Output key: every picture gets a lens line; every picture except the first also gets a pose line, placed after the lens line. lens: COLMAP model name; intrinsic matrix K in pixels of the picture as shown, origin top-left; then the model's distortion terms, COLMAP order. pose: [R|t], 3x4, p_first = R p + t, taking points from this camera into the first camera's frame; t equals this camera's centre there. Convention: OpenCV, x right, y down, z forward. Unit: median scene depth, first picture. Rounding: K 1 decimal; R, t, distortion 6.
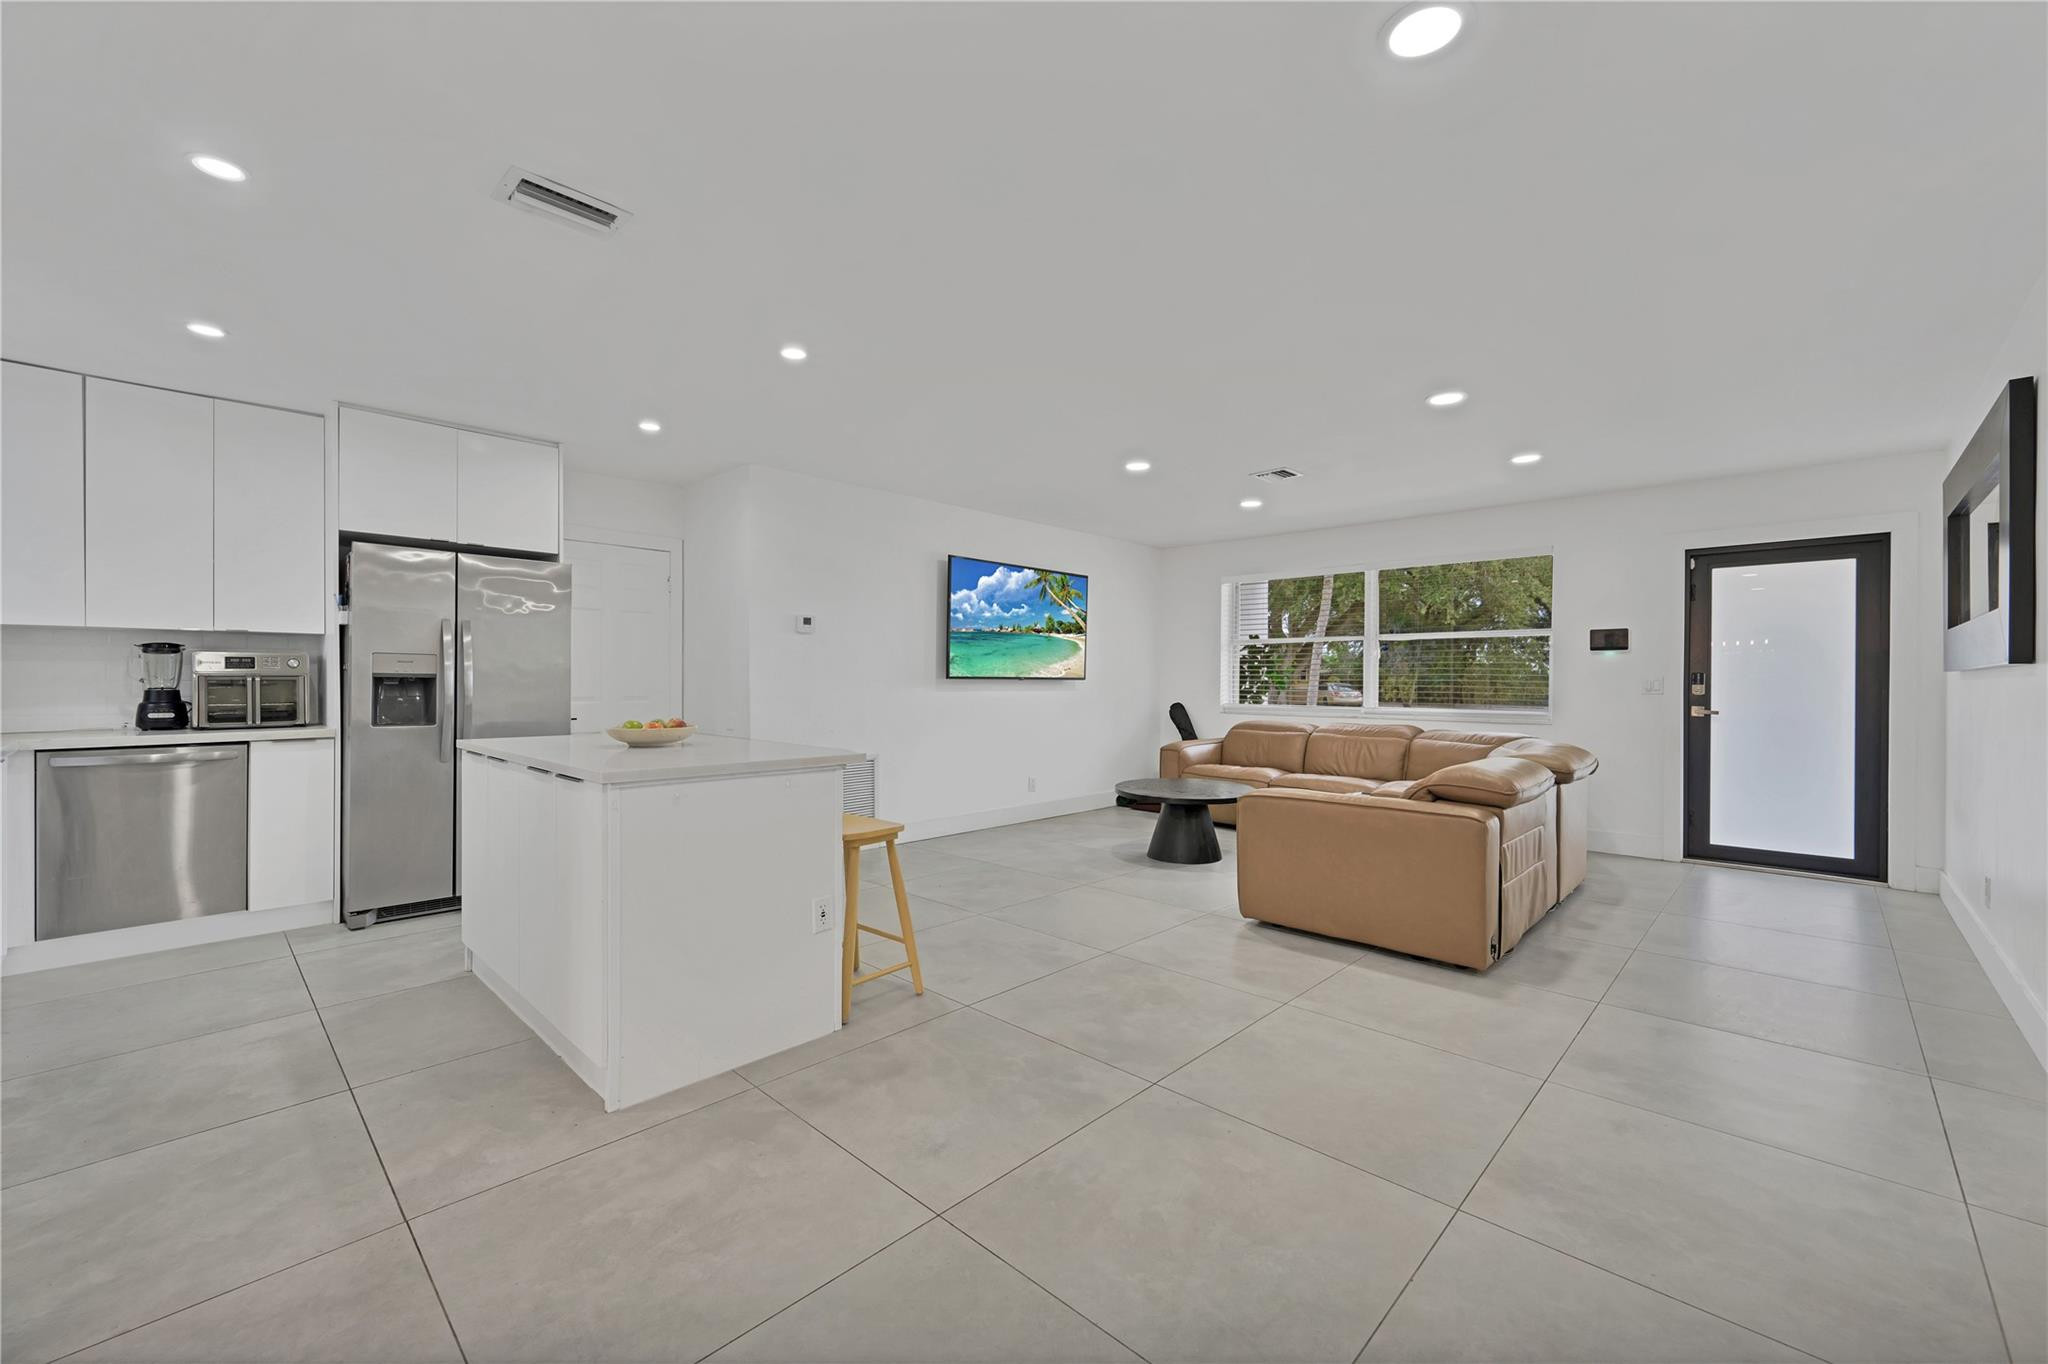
lens RADIAL K [[835.4, 0, 1034.7], [0, 835.4, 684.0], [0, 0, 1]] dist [-0.004384, 0.001743]
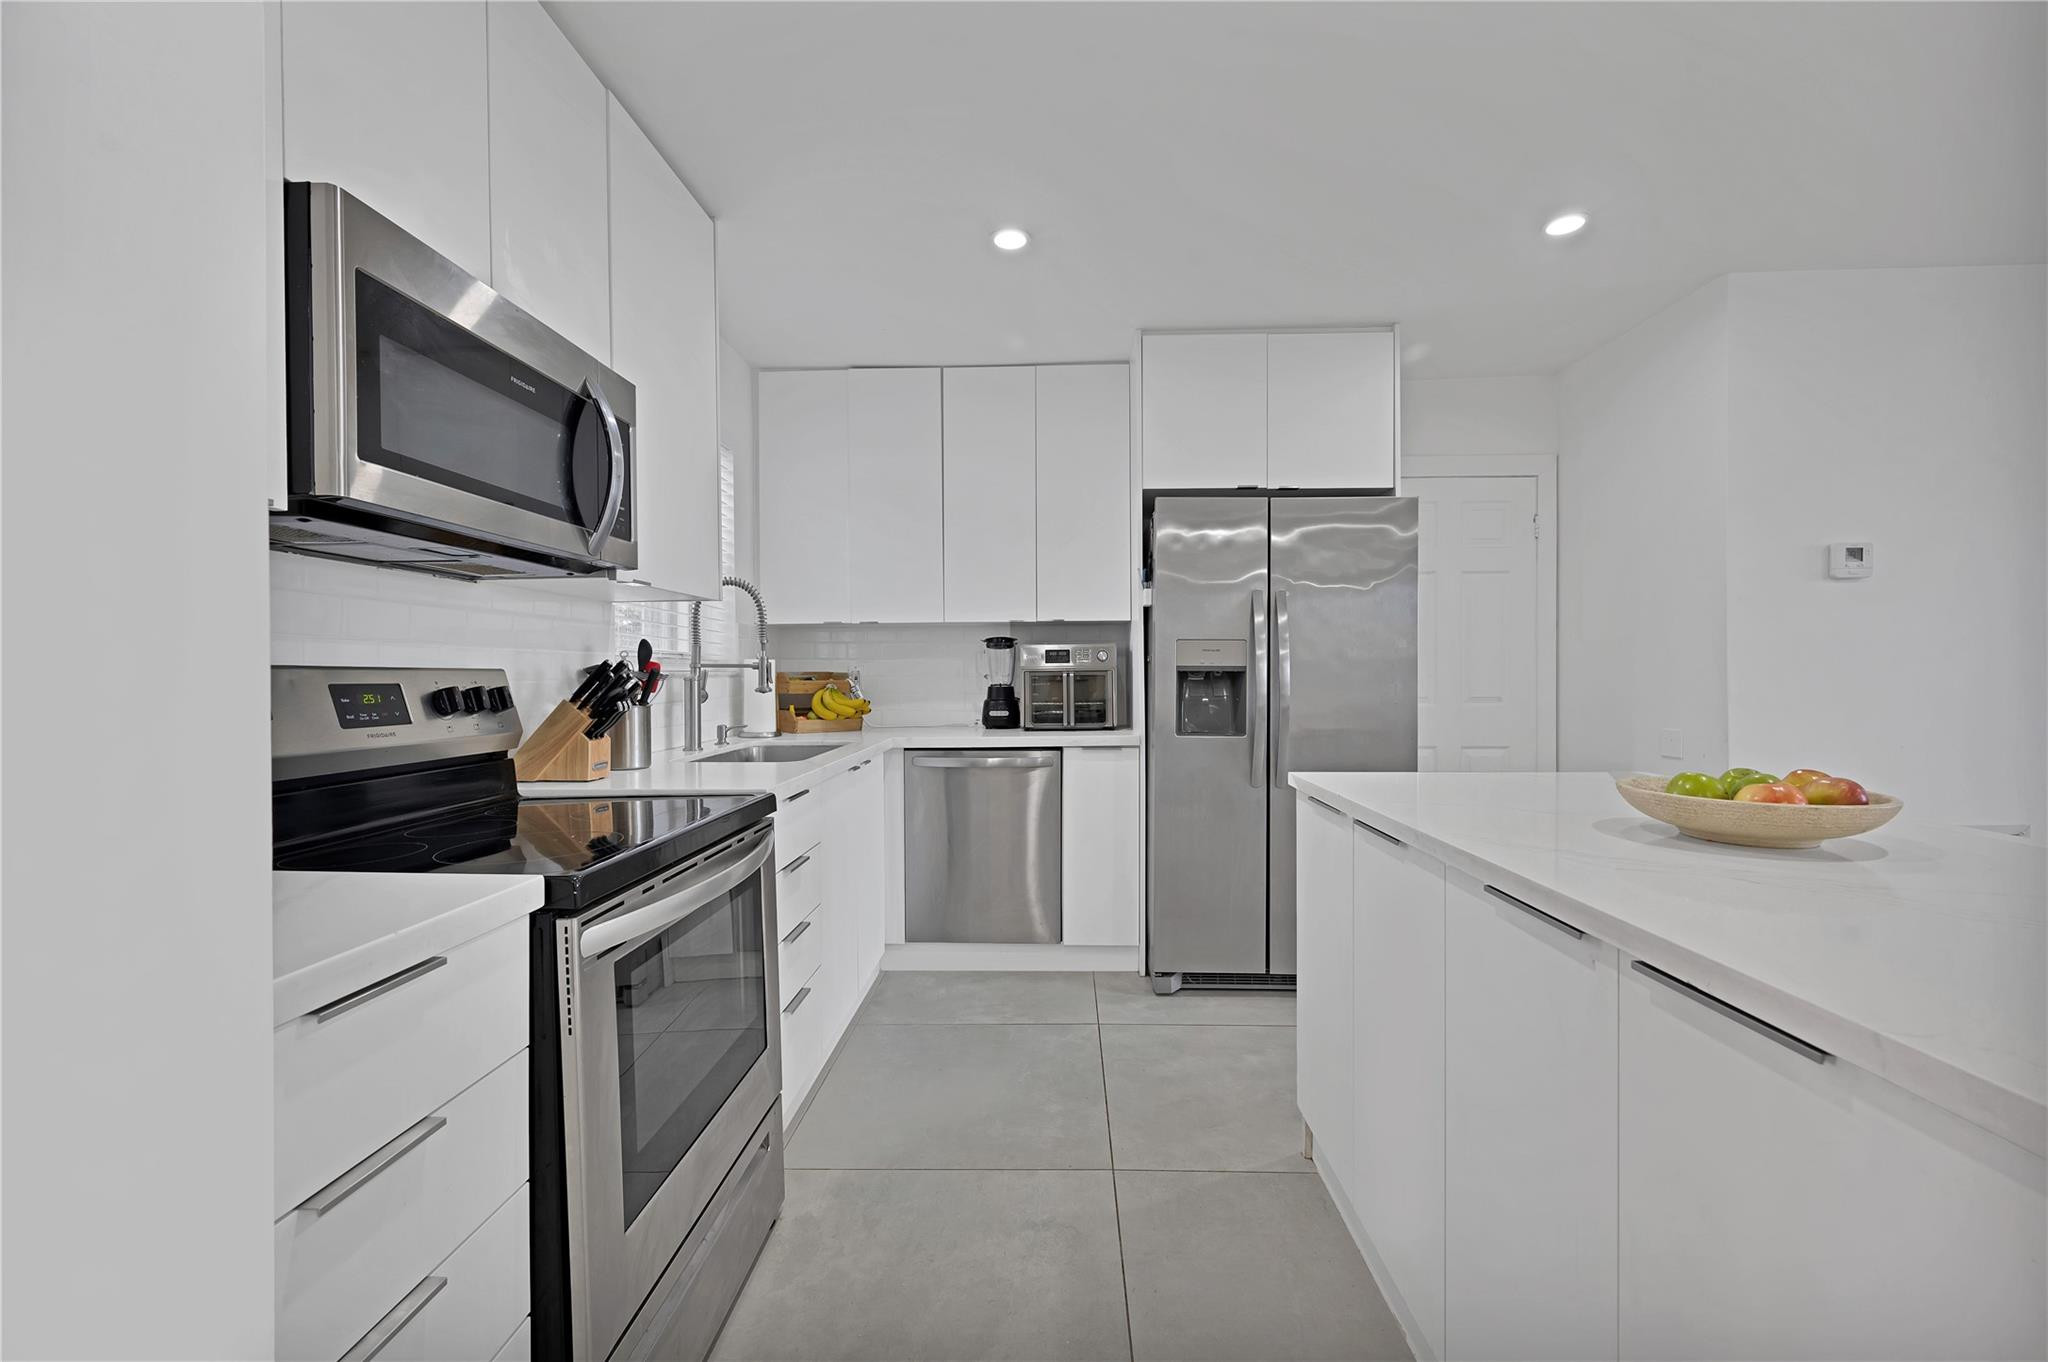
lens RADIAL K [[835.4, 0, 1014.7], [0, 835.4, 680.1], [0, 0, 1]] dist [-0.004384, 0.001743]
pose [[0.652659, 0.000825, -0.757651, -0.263000], [0.003323, 0.999987, 0.003952, -0.003346], [0.757645, -0.005097, 0.652648, 0.327128]]
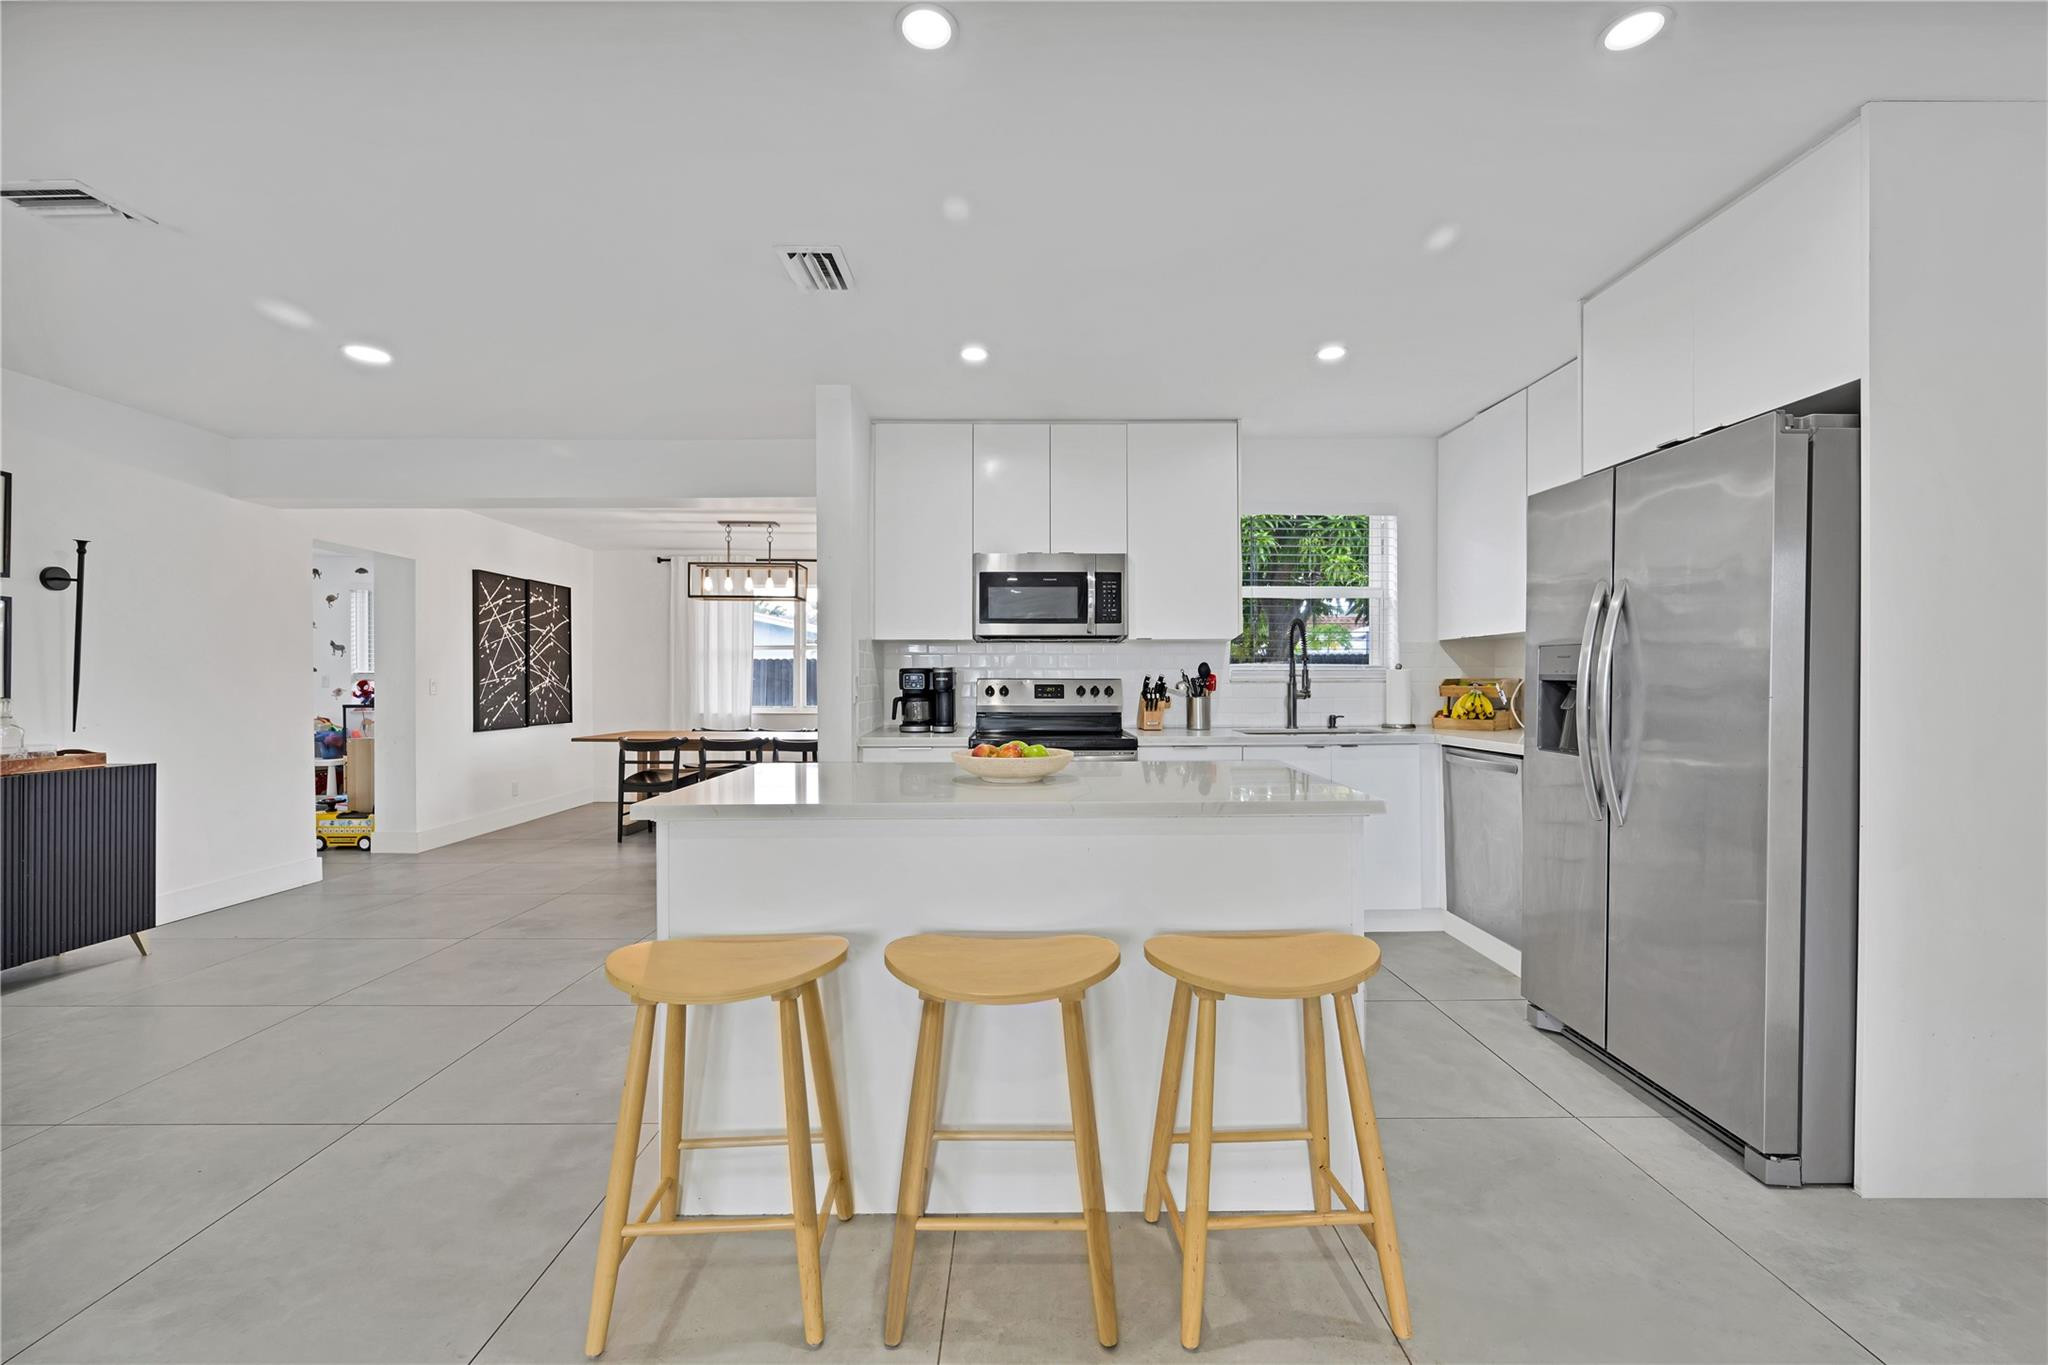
lens RADIAL K [[835.4, 0, 1032.0], [0, 835.4, 674.1], [0, 0, 1]] dist [-0.004384, 0.001743]
pose [[-0.723417, -0.004454, -0.690397, 0.007680], [-0.002628, 0.999990, -0.003698, -0.008264], [0.690407, -0.000860, -0.723421, 1.035638]]
